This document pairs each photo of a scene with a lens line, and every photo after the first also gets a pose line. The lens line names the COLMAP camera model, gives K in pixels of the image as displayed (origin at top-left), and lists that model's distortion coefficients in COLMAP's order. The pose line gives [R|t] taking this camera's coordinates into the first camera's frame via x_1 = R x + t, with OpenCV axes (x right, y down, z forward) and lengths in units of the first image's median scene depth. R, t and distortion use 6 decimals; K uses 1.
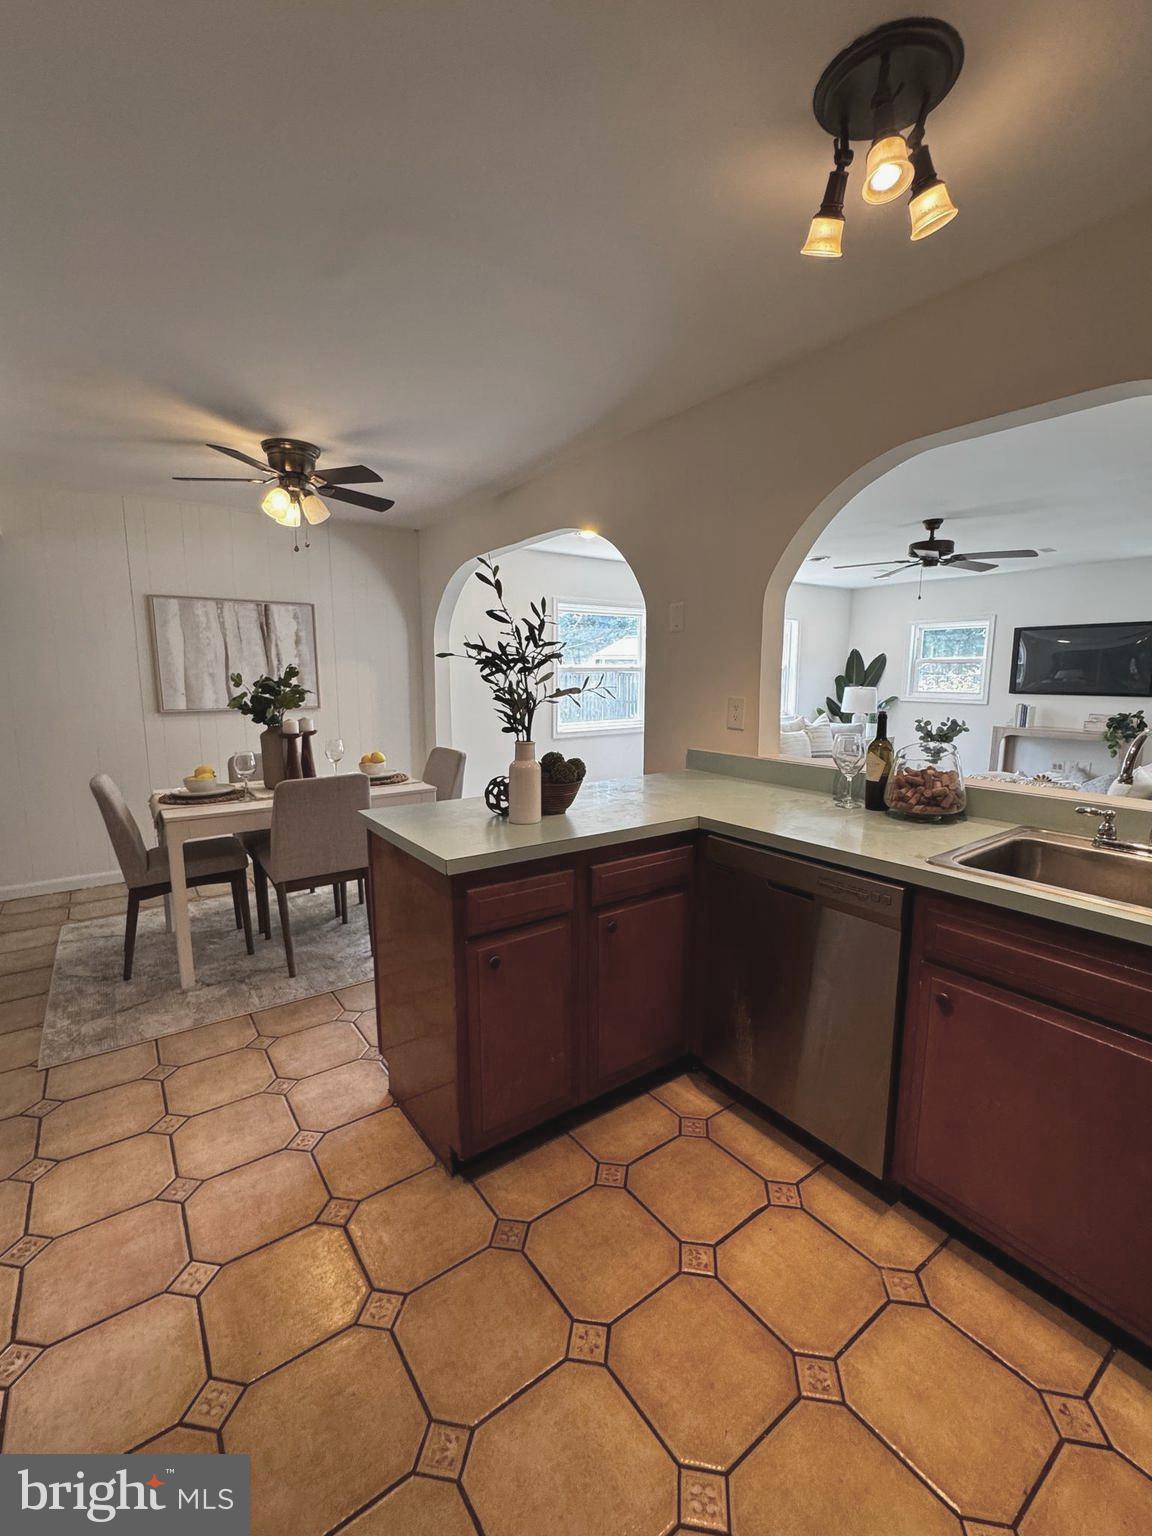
lens RADIAL K [[655.7, 0, 577.0], [0, 655.7, 766.8], [0, 0, 1]] dist [-0.003623, 0.000026]
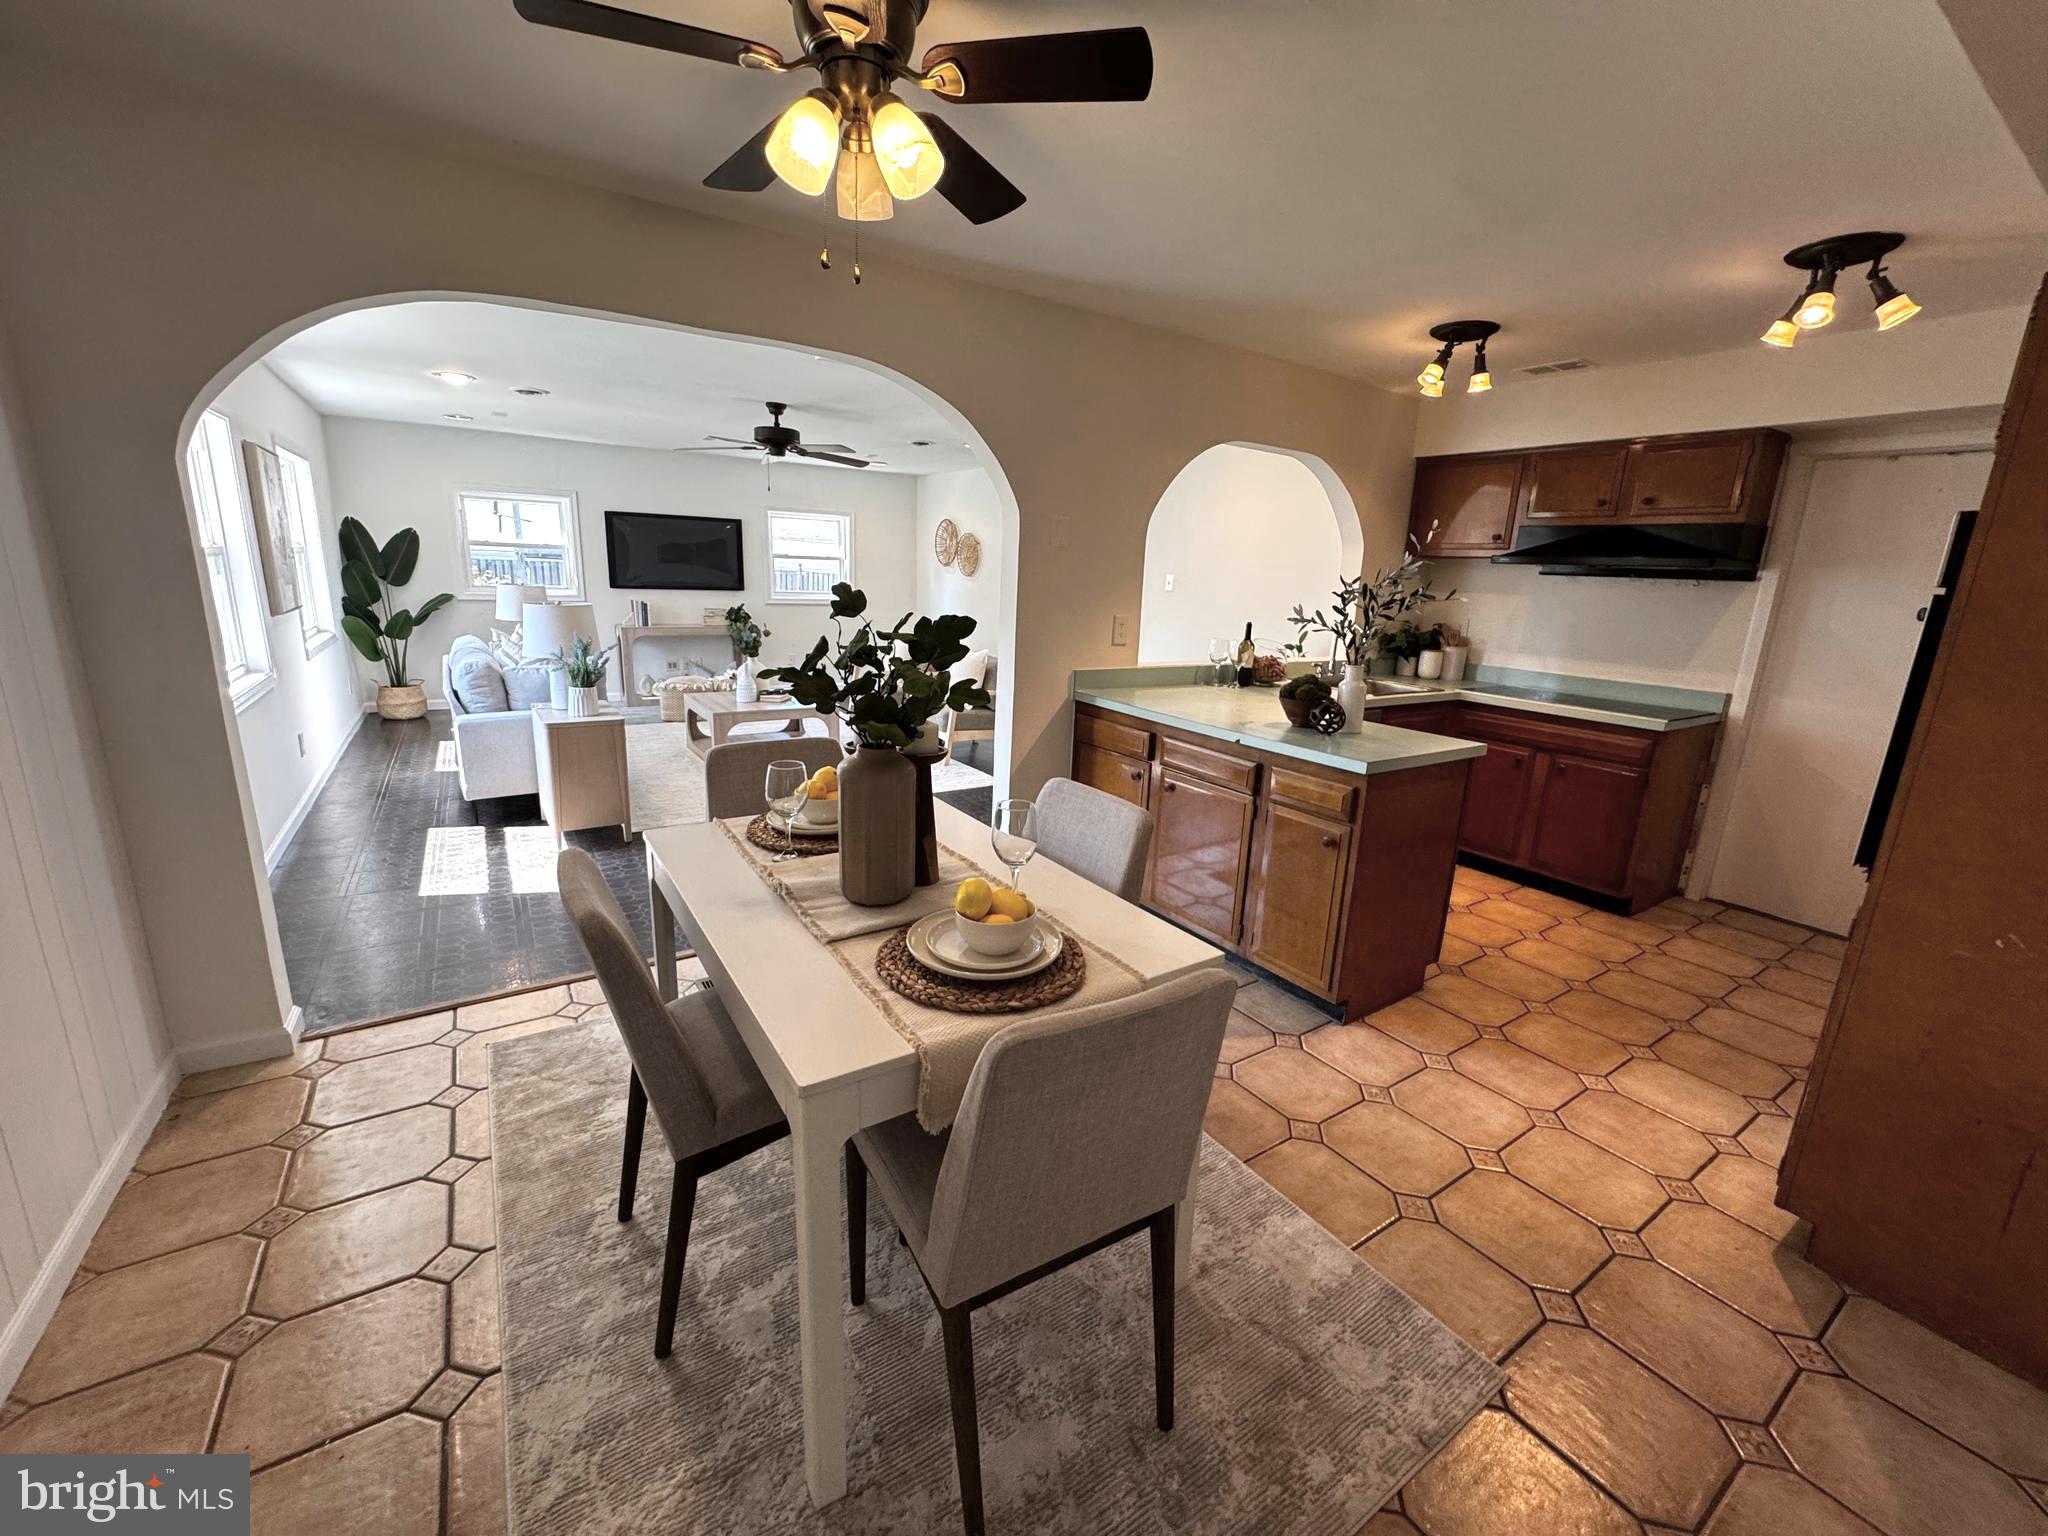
lens RADIAL K [[820.6, 0, 1024.0], [0, 820.6, 768.0], [0, 0, 1]] dist [-0.003363, 0.000206]
pose [[0.043435, -0.232601, 0.971602, -1.259012], [0.107136, 0.967996, 0.226948, -0.203766], [-0.993295, 0.094237, 0.066965, 1.186781]]
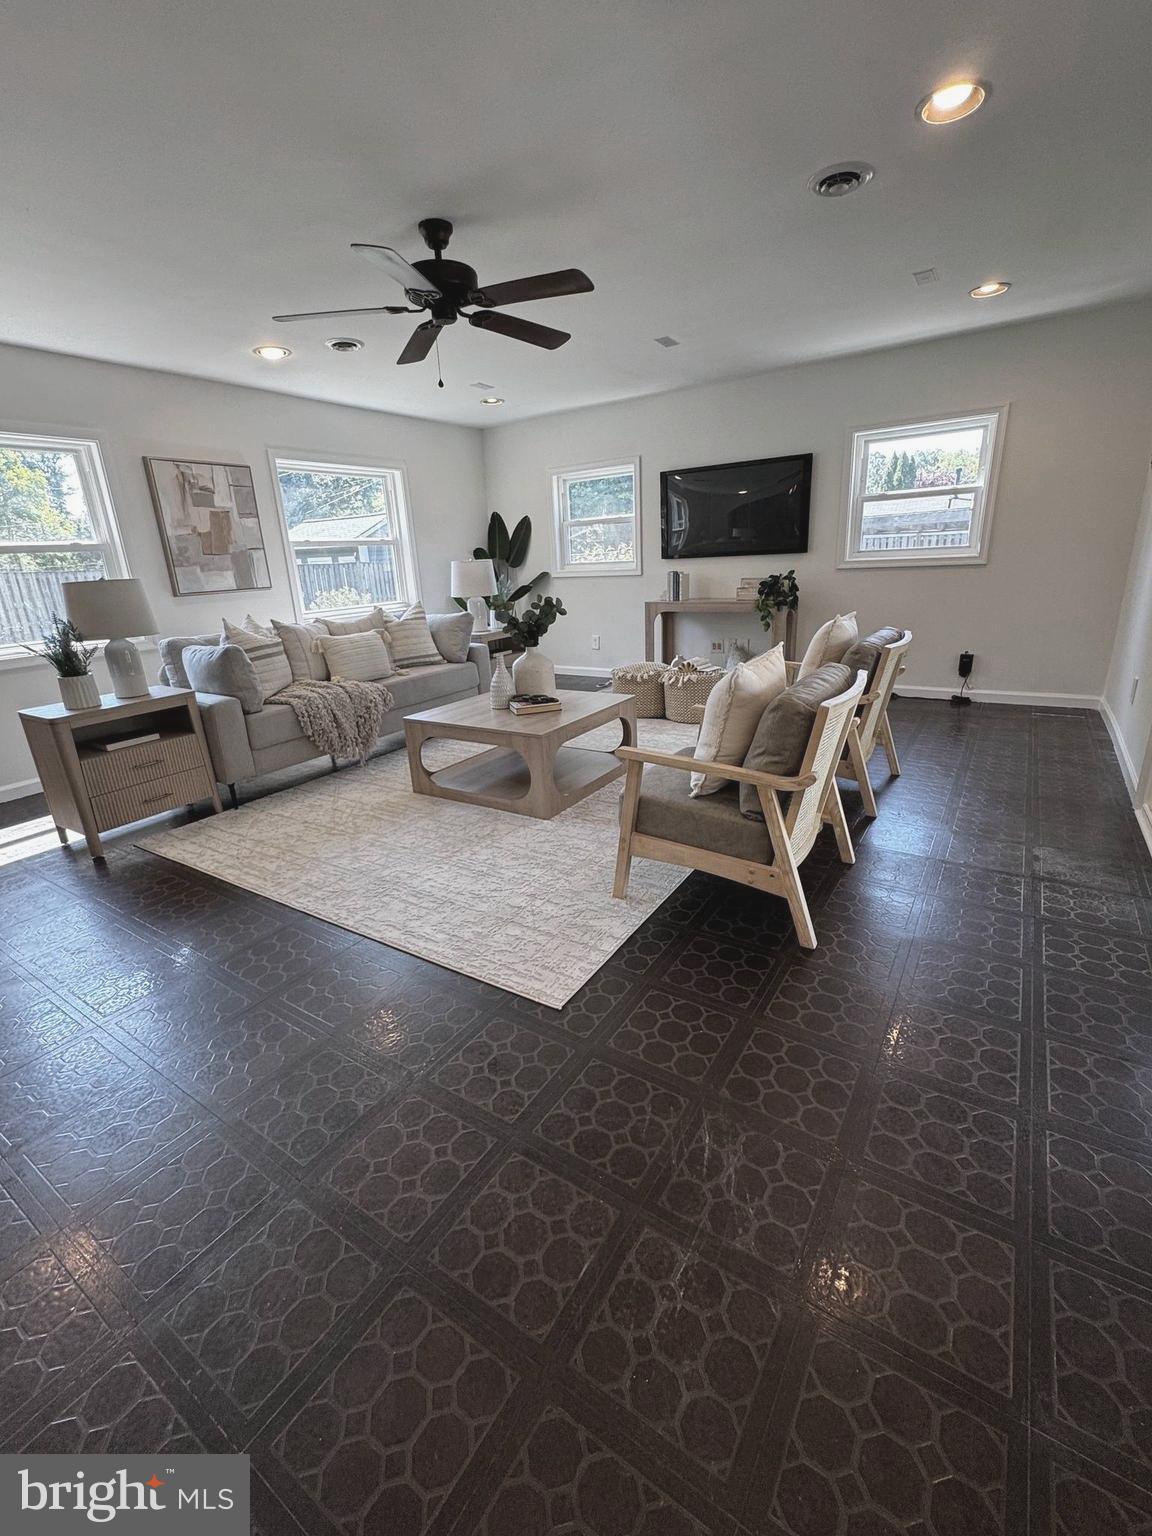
lens RADIAL K [[654.6, 0, 579.2], [0, 654.6, 766.3], [0, 0, 1]] dist [-0.000538, -0.000117]
pose [[0.932819, -0.152389, 0.326537, 0.774867], [0.099966, 0.980047, 0.171797, -0.031969], [-0.346202, -0.127612, 0.929440, 0.749039]]
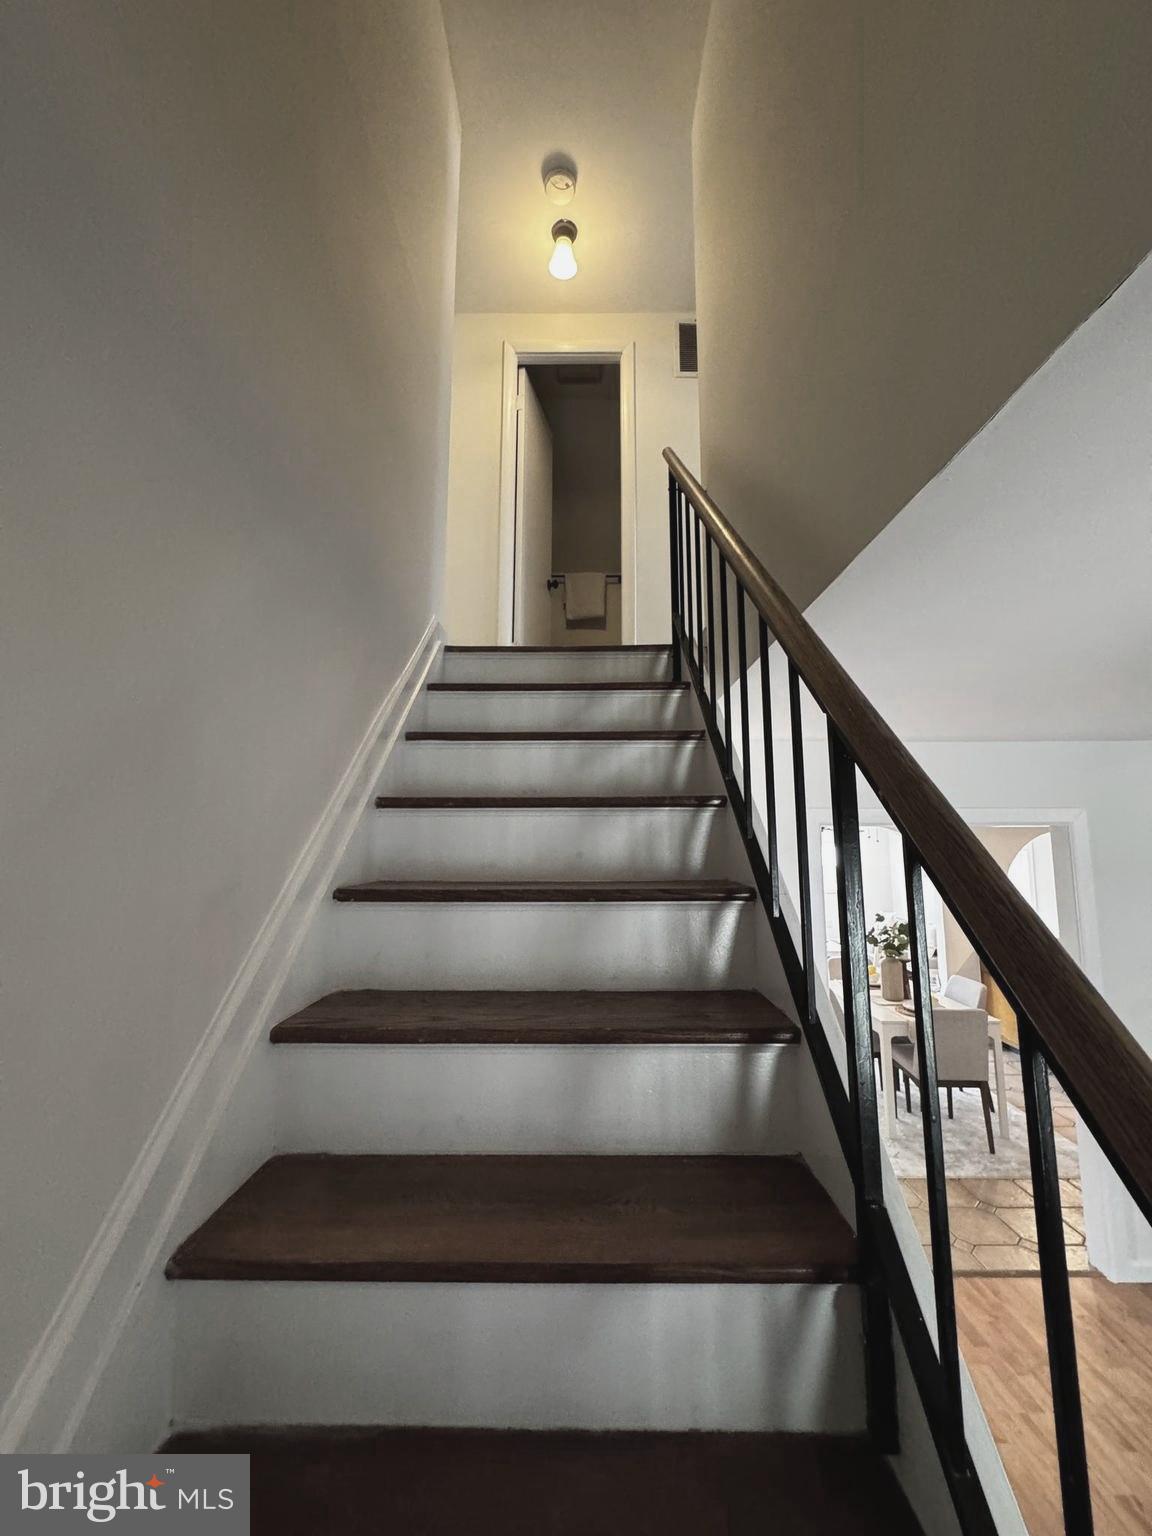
lens RADIAL K [[615.5, 0, 577.4], [0, 615.5, 767.7], [0, 0, 1]] dist [-0.003363, 0.000206]
pose [[0.595334, 0.102130, 0.796961, -2.774549], [0.116618, 0.970402, -0.211470, -0.361572], [-0.794970, 0.218835, 0.565803, 0.911692]]
